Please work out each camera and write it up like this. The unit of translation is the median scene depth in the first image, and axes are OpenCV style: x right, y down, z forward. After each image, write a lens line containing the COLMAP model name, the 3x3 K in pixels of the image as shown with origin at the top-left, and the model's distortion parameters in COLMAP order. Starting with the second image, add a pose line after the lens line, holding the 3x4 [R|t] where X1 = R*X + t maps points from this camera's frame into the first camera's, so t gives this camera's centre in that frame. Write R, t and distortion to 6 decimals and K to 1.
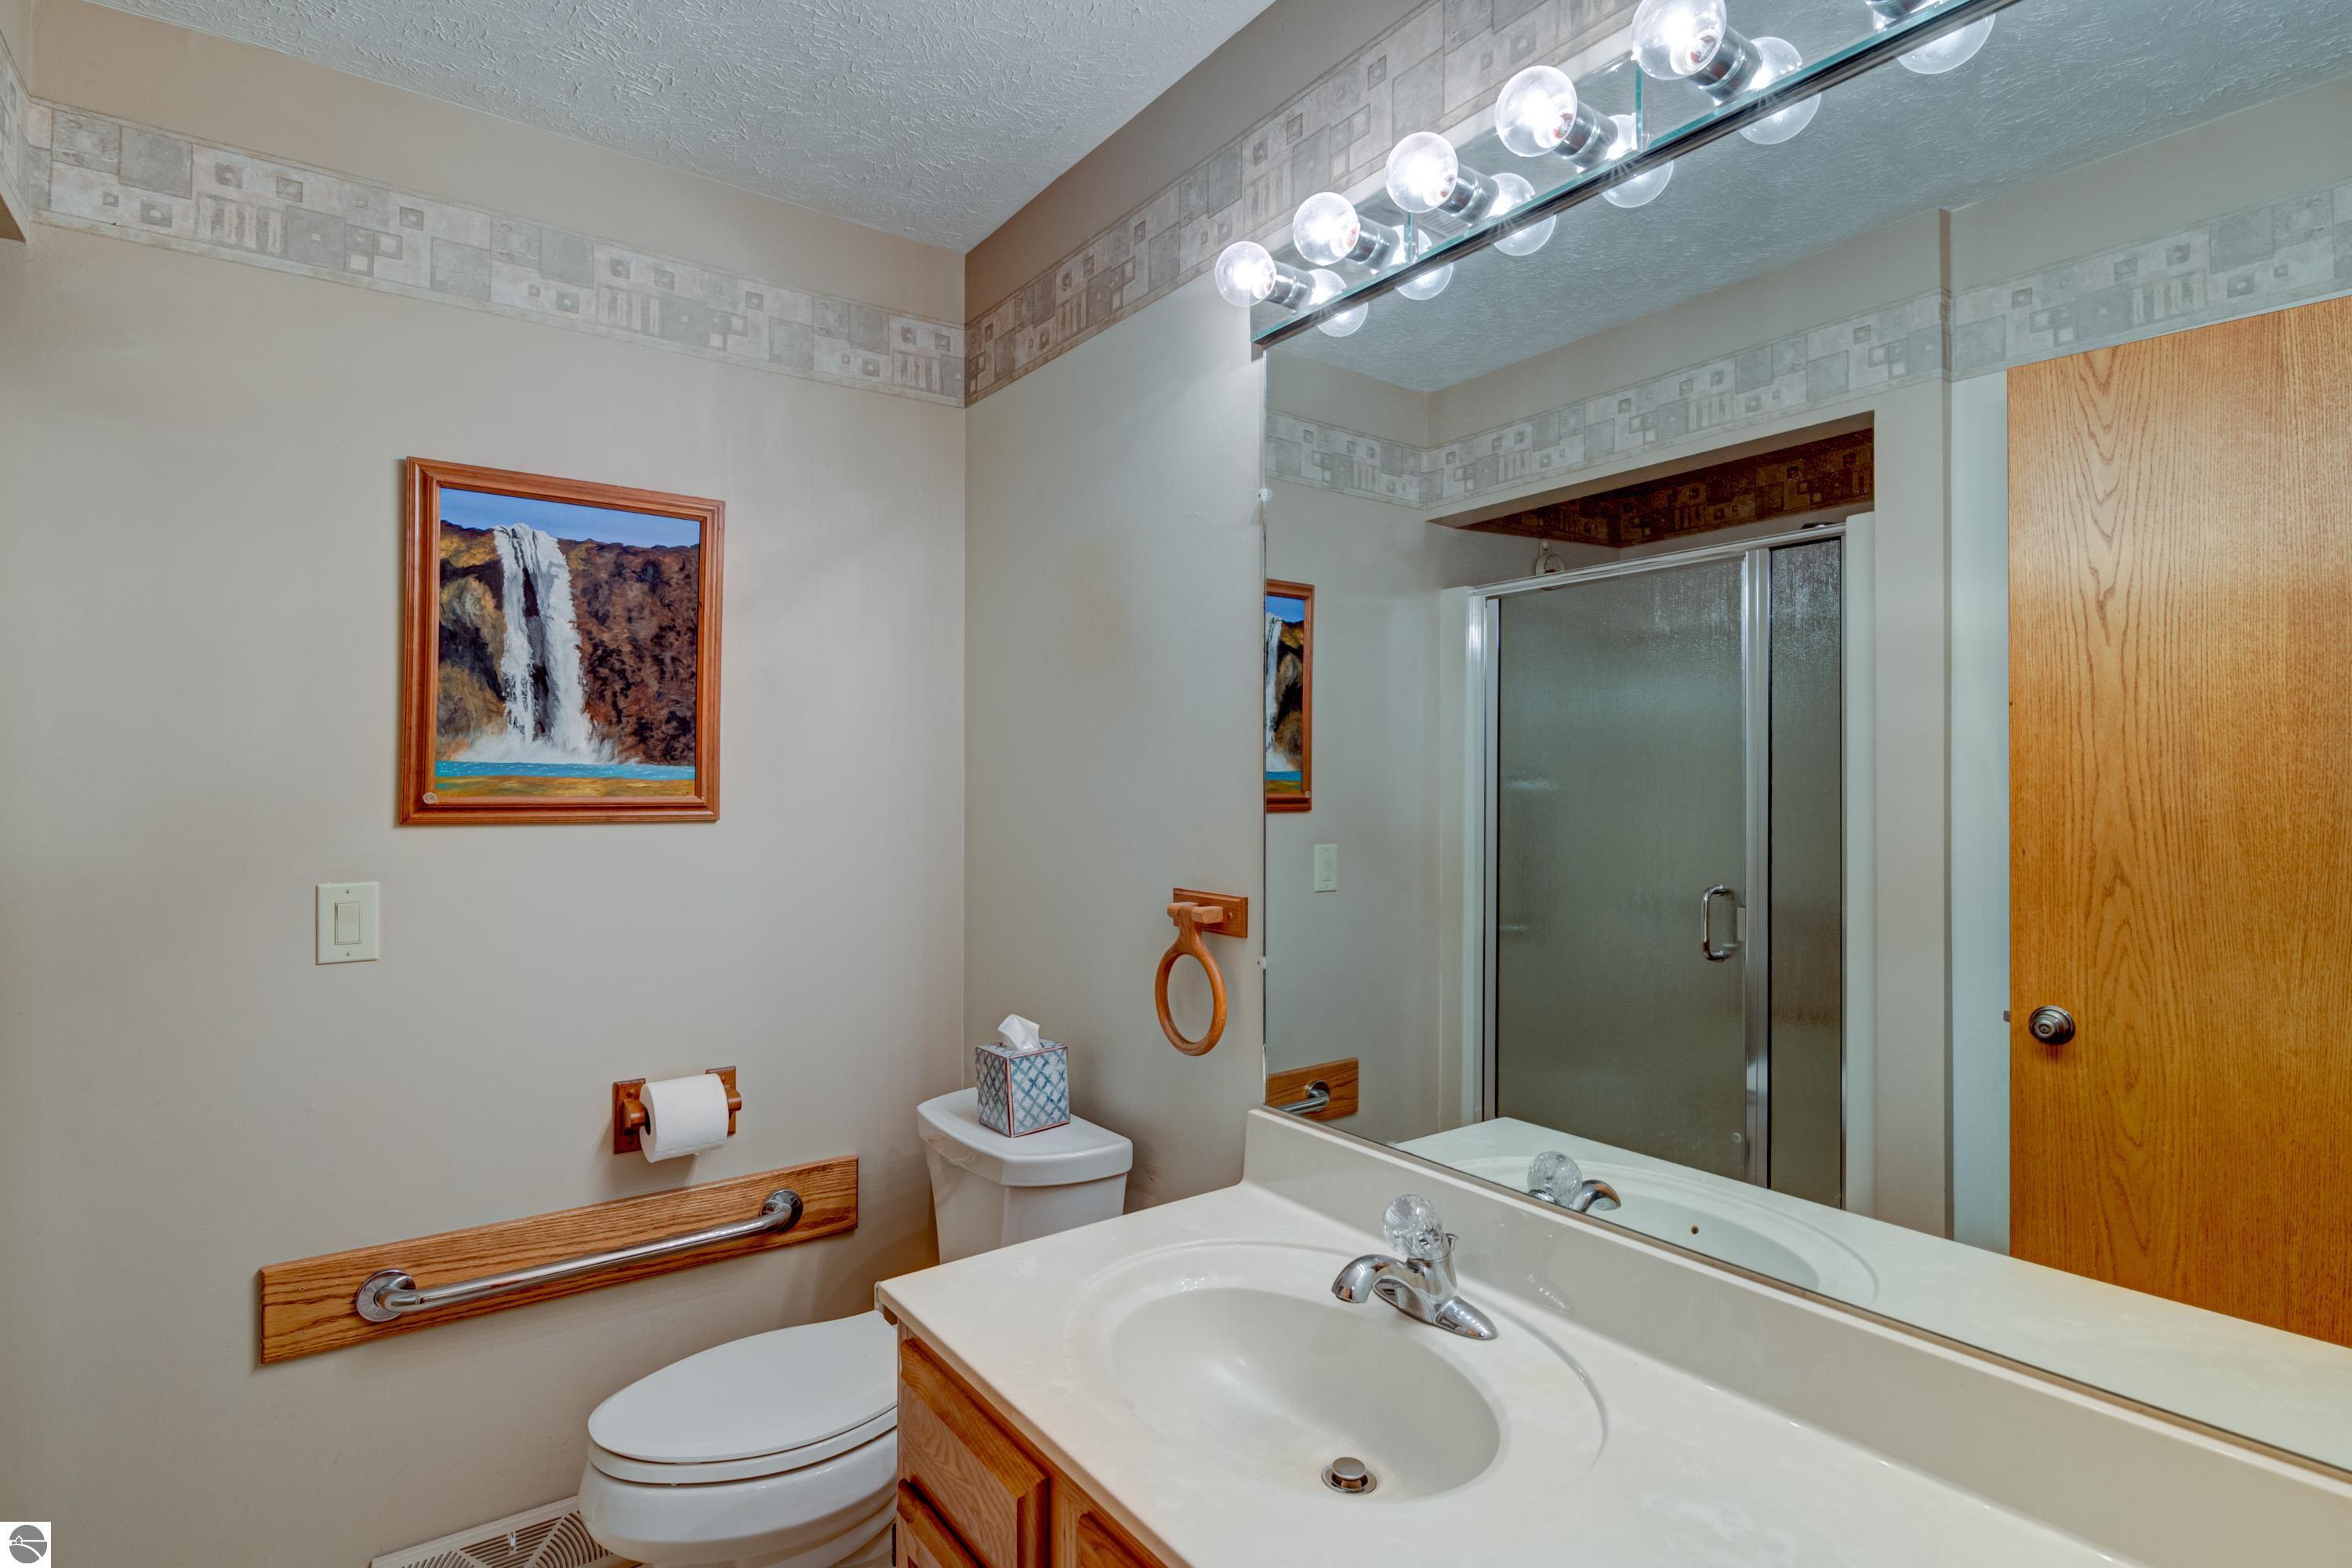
lens RADIAL K [[1164.8, 0, 1168.7], [0, 1164.8, 758.6], [0, 0, 1]] dist [0.015865, -0.016742]
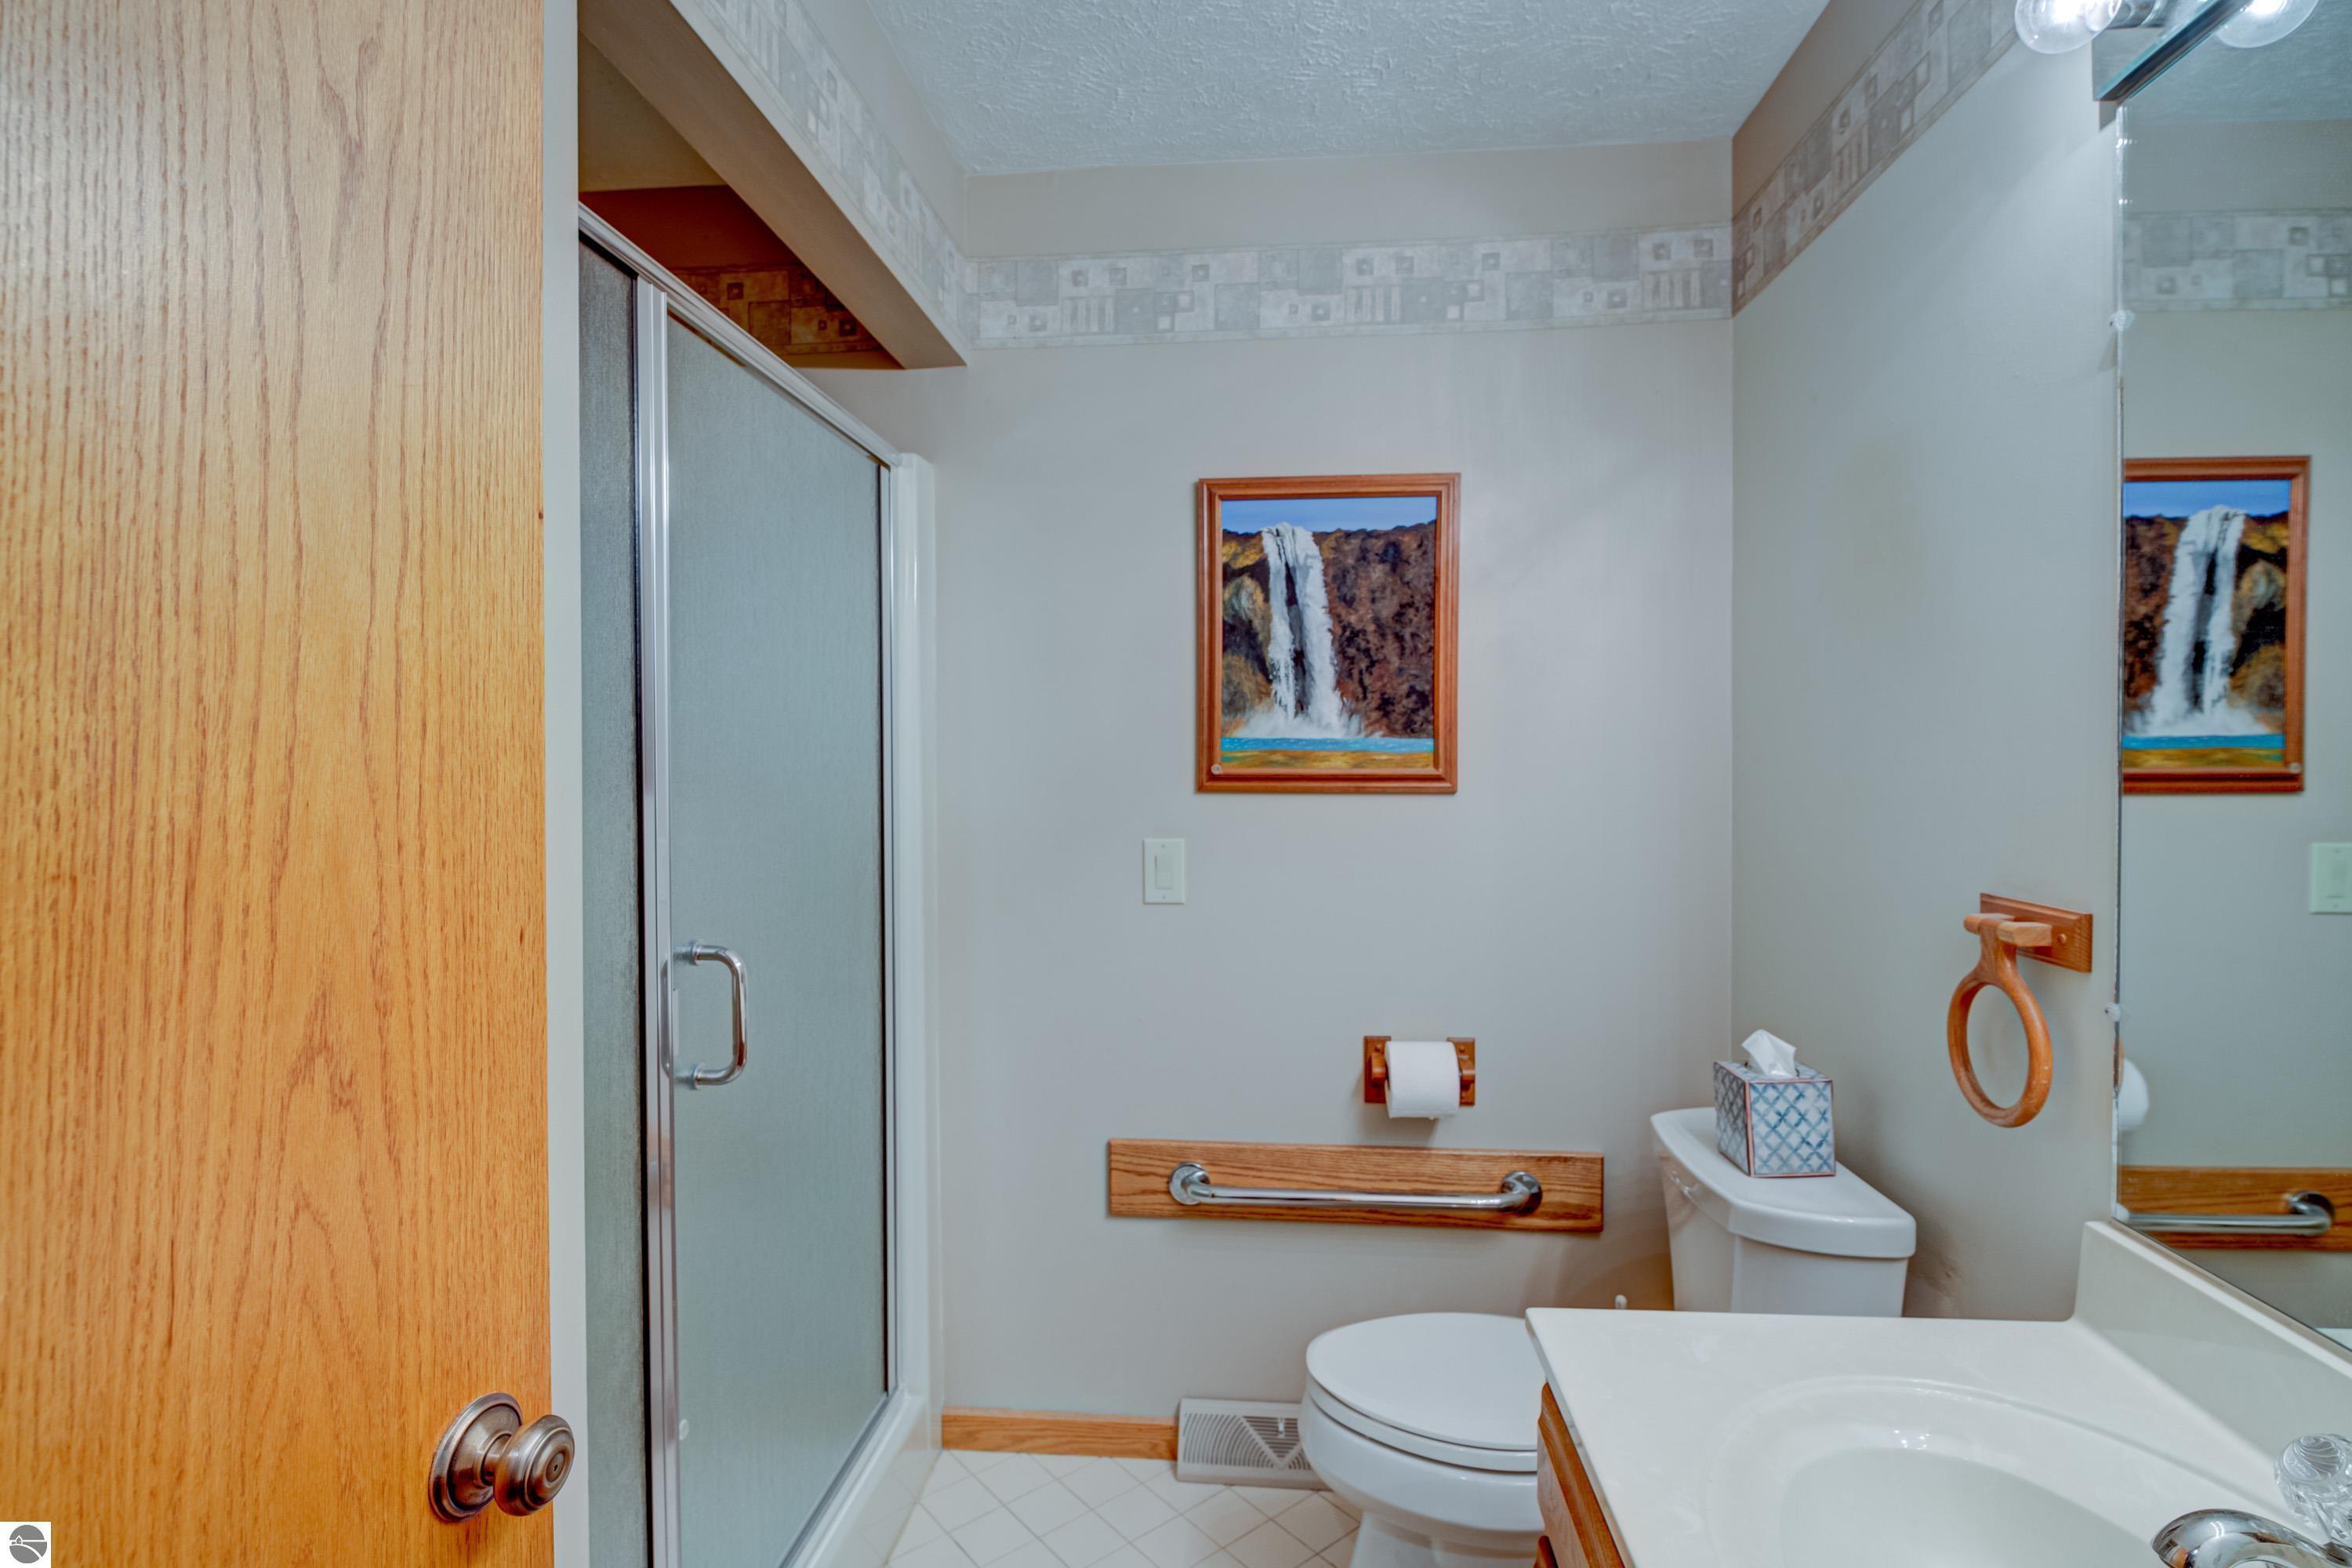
lens RADIAL K [[1135.4, 0, 1173.9], [0, 1135.4, 765.5], [0, 0, 1]] dist [0.009790, -0.013533]
pose [[0.757646, -0.000095, -0.652666, 0.073092], [0.017722, 0.999634, 0.020427, 0.005904], [0.652425, -0.027043, 0.757371, 0.107689]]
